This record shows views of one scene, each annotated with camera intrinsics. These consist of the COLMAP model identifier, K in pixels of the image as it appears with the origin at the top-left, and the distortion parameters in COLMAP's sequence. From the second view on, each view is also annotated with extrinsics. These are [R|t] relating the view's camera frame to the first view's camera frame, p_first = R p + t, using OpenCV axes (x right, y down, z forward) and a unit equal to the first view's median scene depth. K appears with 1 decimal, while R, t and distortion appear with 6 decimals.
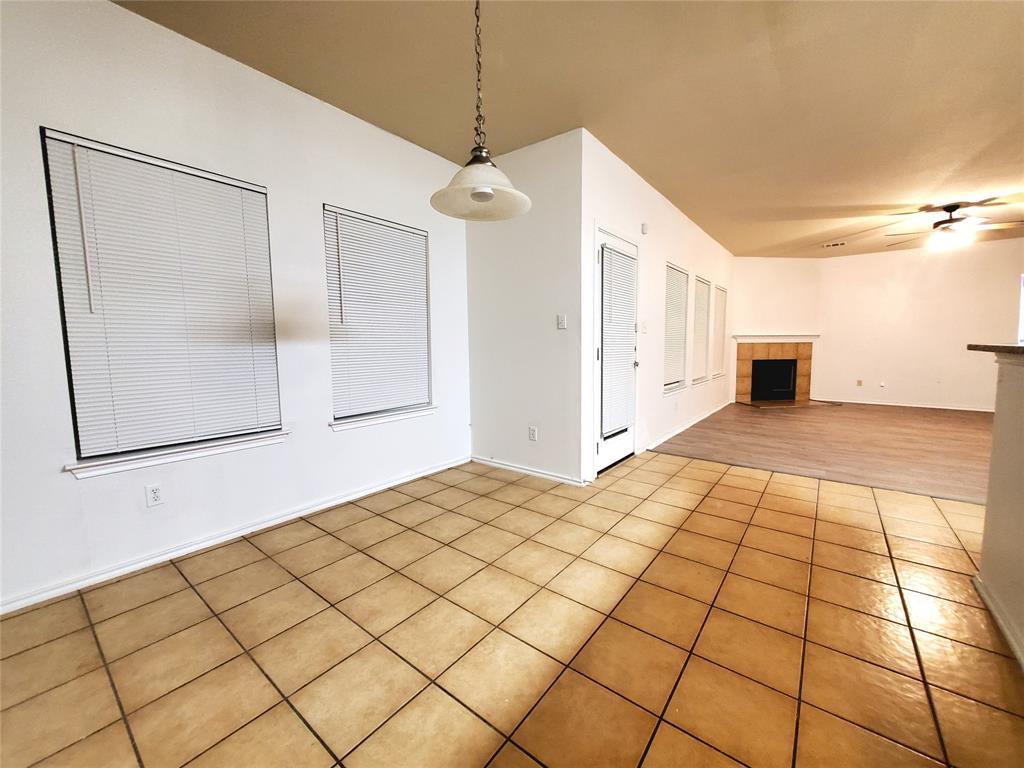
lens RADIAL K [[406.8, 0, 517.8], [0, 406.8, 381.4], [0, 0, 1]] dist [-0.001382, -0.000211]
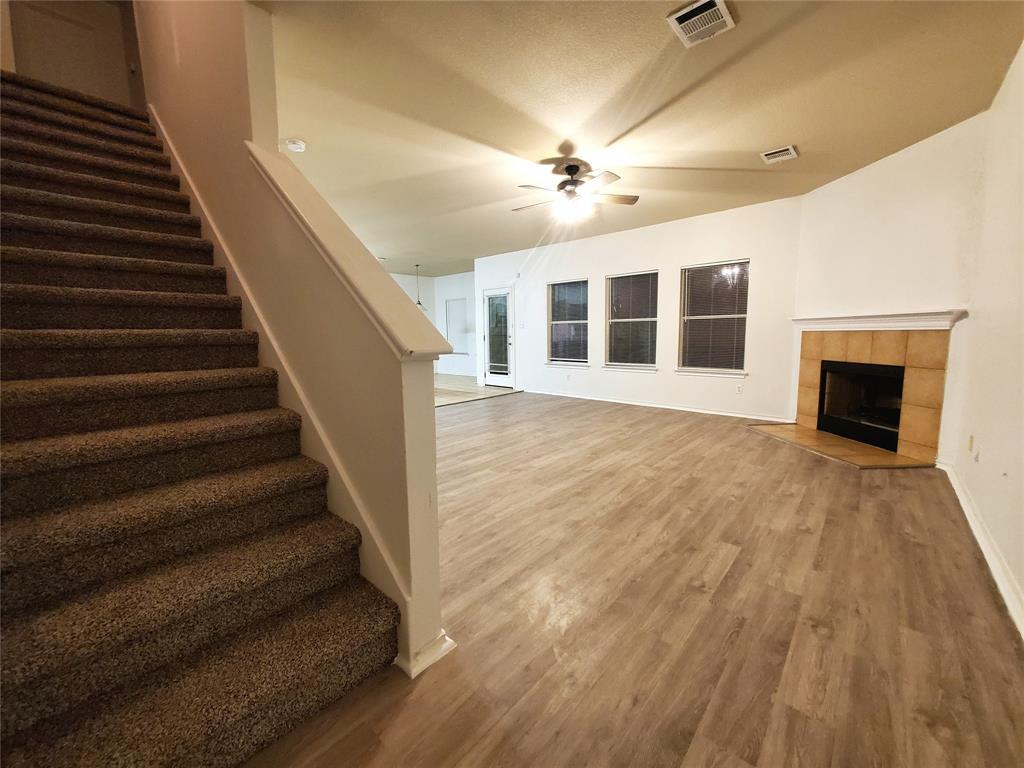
lens RADIAL K [[406.8, 0, 518.4], [0, 406.8, 380.2], [0, 0, 1]] dist [-0.001382, -0.000211]
pose [[-0.078767, 0.123604, -0.989201, 1.185536], [-0.080275, 0.988275, 0.129880, -0.064516], [0.993656, 0.089638, -0.067921, 0.601603]]
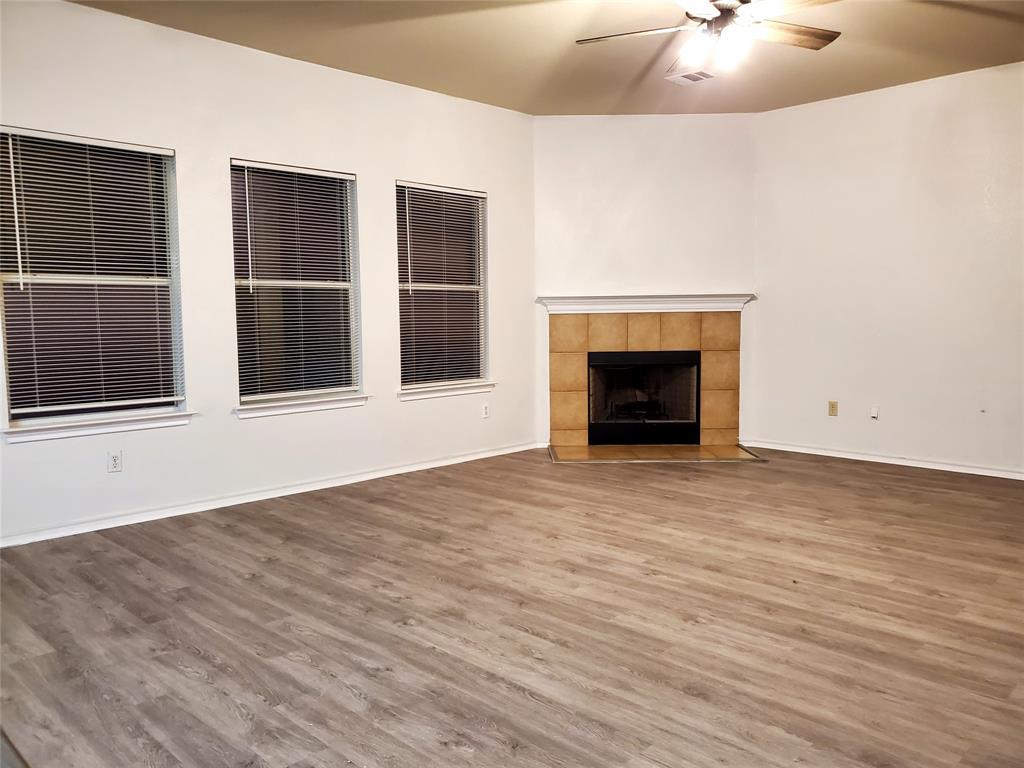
lens RADIAL K [[791.0, 0, 514.5], [0, 791.0, 389.5], [0, 0, 1]] dist [0.025072, 0.000835]
pose [[0.991953, 0.014390, -0.125788, 0.601029], [-0.013337, 0.999869, 0.009207, -0.018930], [0.125904, -0.007455, 0.992014, 0.141454]]
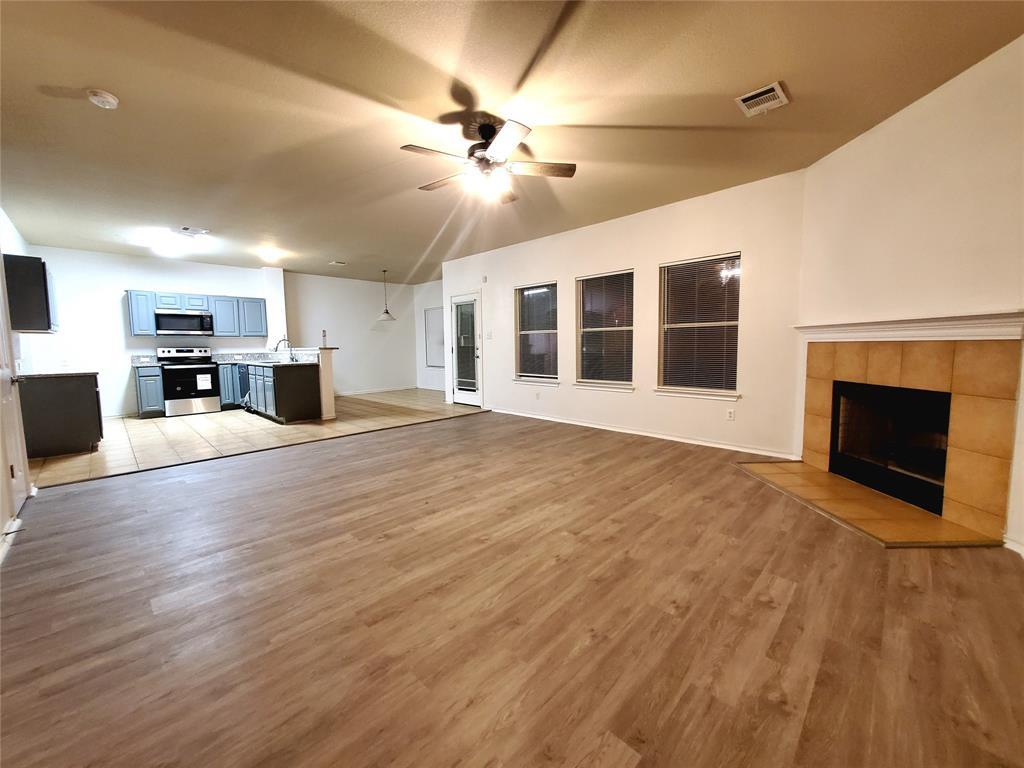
lens RADIAL K [[406.8, 0, 517.8], [0, 406.8, 380.5], [0, 0, 1]] dist [-0.001382, -0.000211]
pose [[-0.125275, 0.096801, -0.987388, 1.050110], [-0.078654, 0.991127, 0.107147, -0.072382], [0.988999, 0.091084, -0.116550, 0.703899]]
